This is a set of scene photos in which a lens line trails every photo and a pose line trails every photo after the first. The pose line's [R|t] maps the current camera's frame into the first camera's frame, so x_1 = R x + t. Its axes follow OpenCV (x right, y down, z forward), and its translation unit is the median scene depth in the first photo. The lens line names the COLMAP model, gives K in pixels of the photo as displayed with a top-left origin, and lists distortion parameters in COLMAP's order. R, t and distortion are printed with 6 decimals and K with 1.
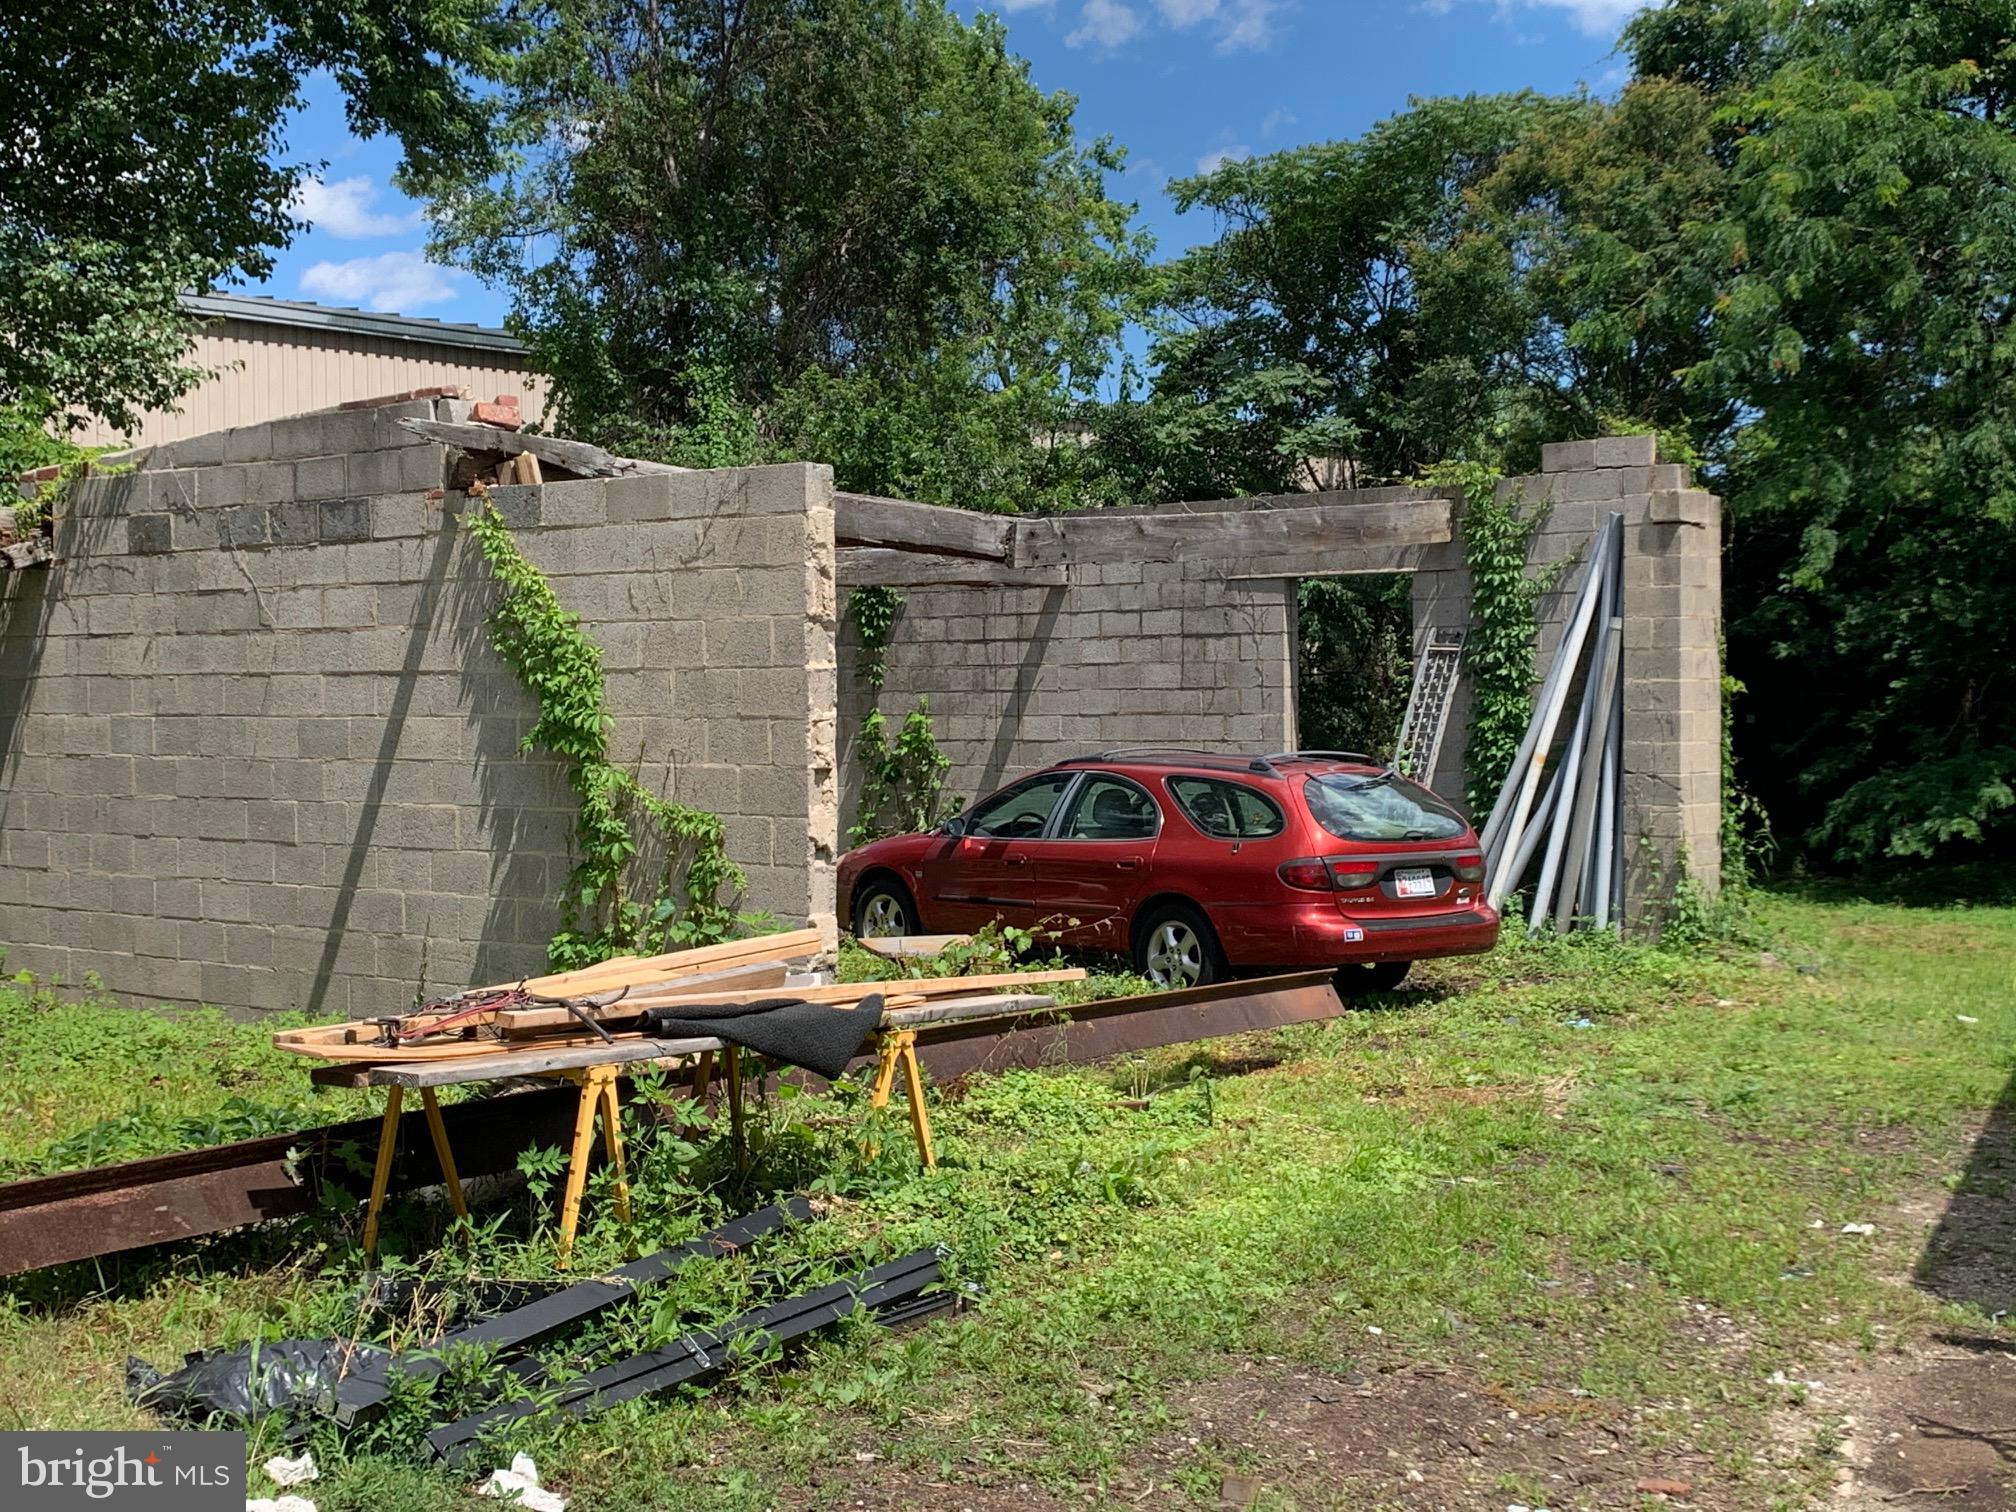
lens RADIAL K [[2640.0, 0, 1008.0], [0, 2640.0, 756.0], [0, 0, 1]] dist [0.220484, -0.764606]
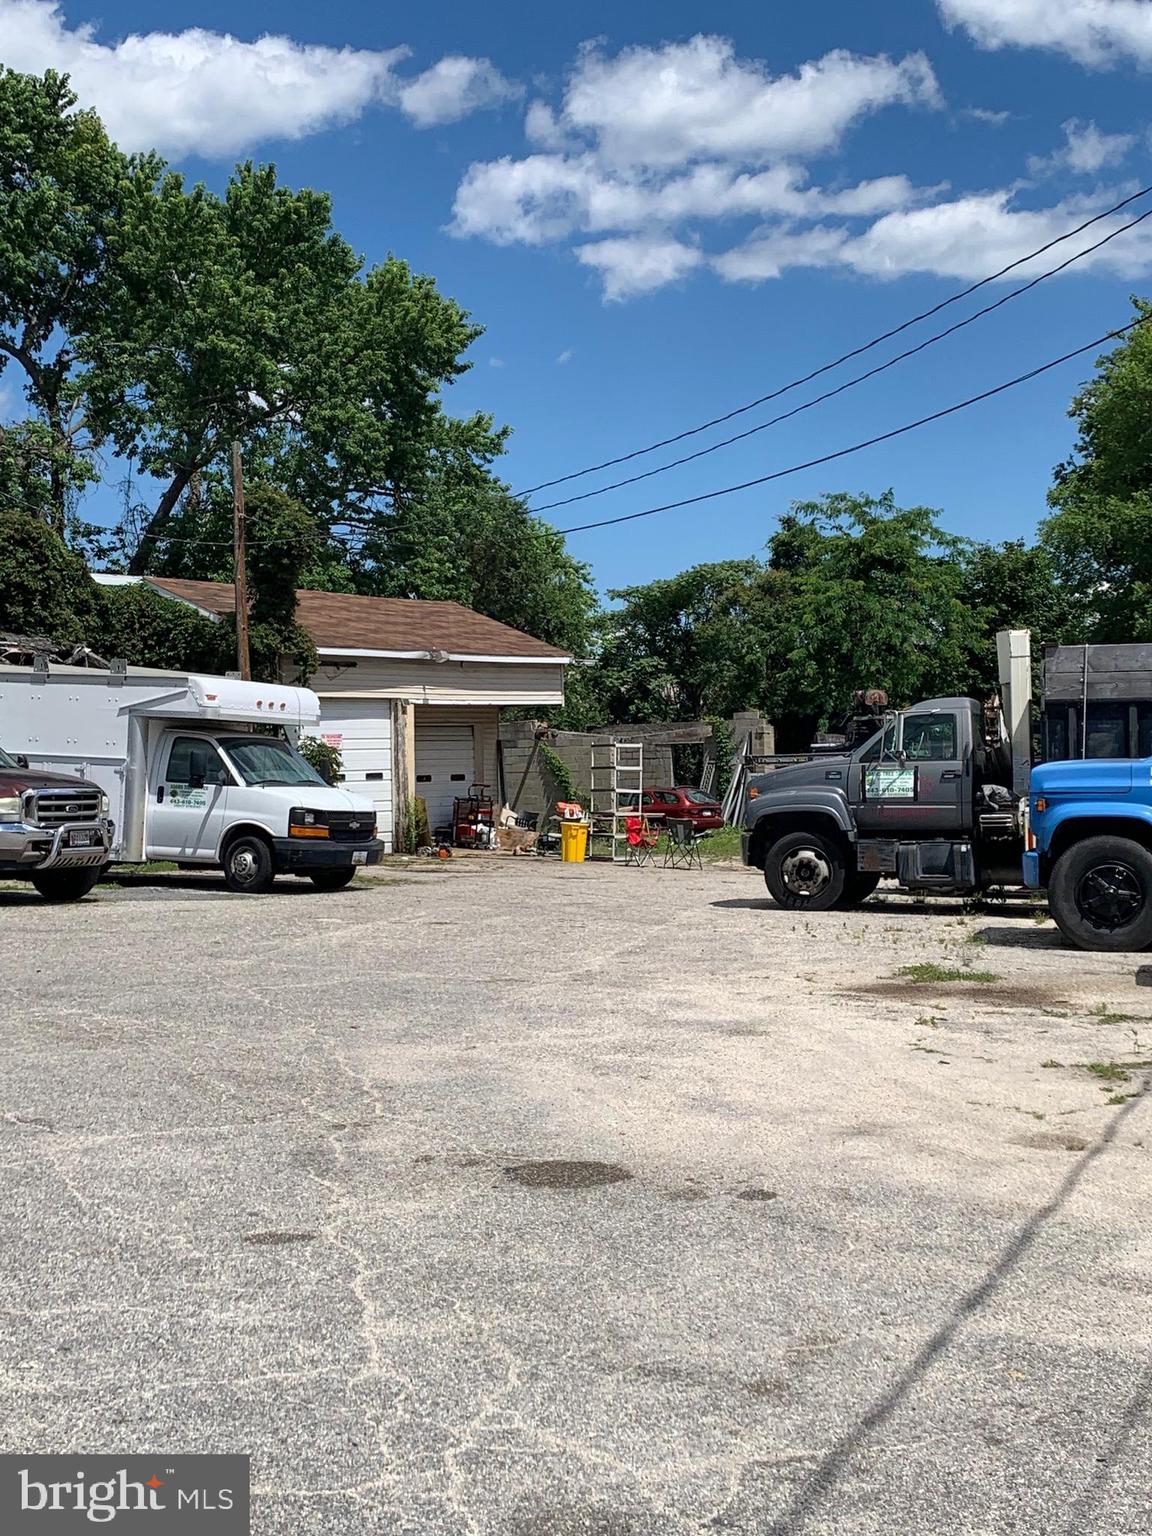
lens RADIAL K [[1993.6, 0, 571.4], [0, 1993.6, 744.3], [0, 0, 1]] dist [0.223978, -0.803435]
pose [[0.994935, -0.011360, 0.099877, -0.368337], [0.015063, 0.999224, -0.036393, 0.042598], [-0.099386, 0.037713, 0.994334, -2.104142]]
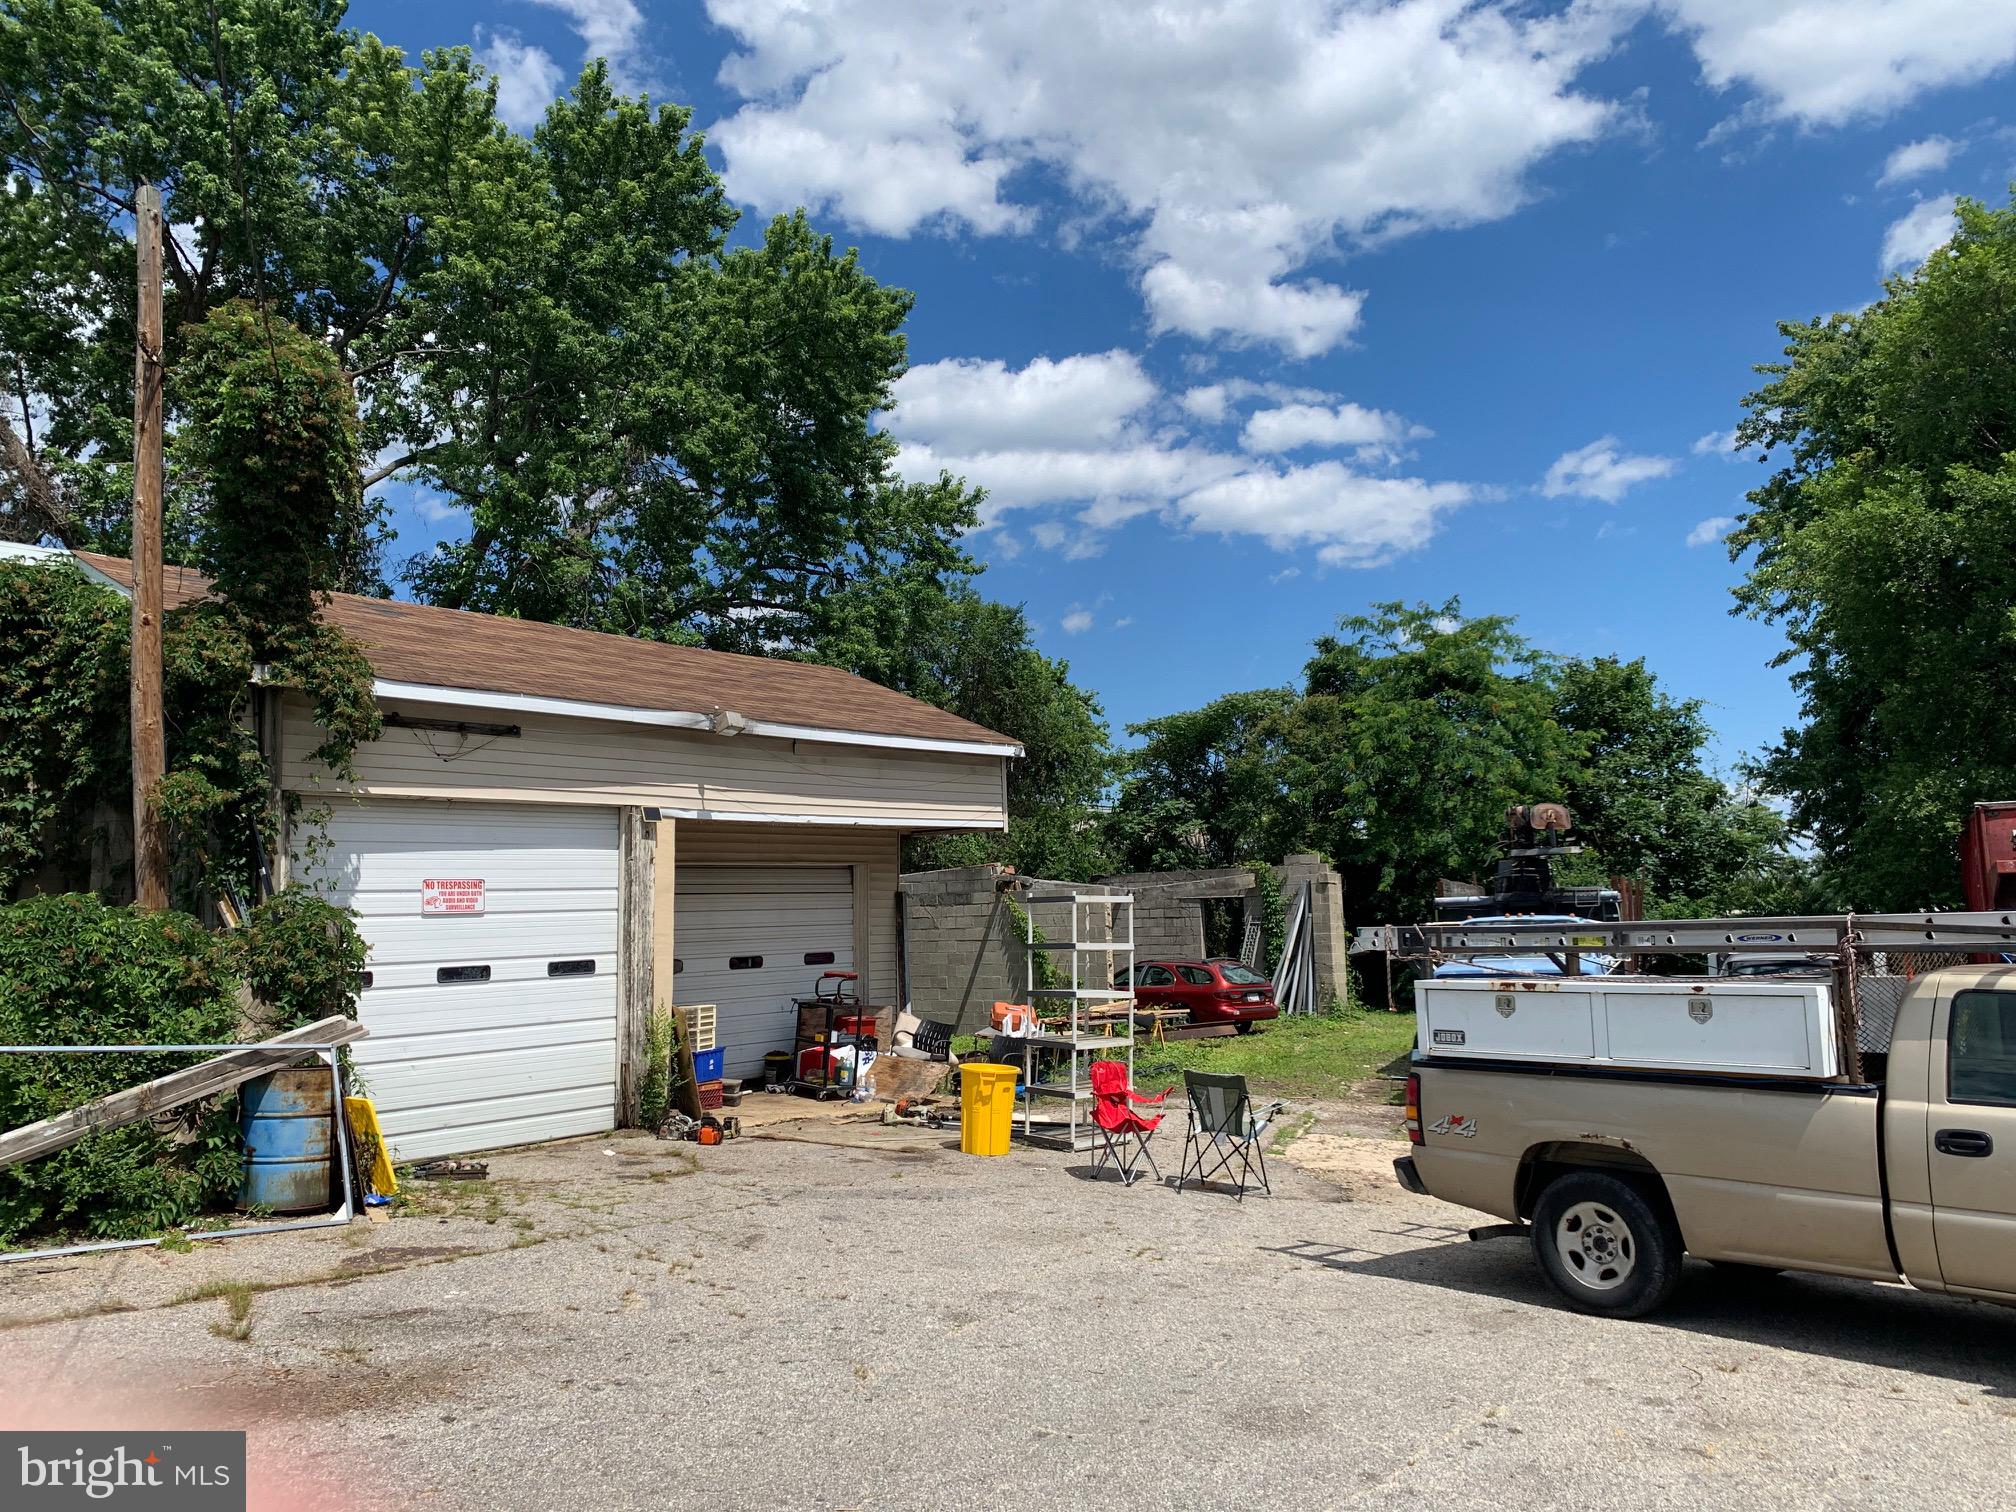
lens RADIAL K [[1515.1, 0, 1007.2], [0, 1515.1, 746.6], [0, 0, 1]] dist [0.112282, -0.236238]
pose [[0.999638, -0.014479, 0.022671, -0.161054], [0.017488, 0.990174, -0.138745, -0.003287], [-0.020440, 0.139091, 0.990069, -0.771996]]
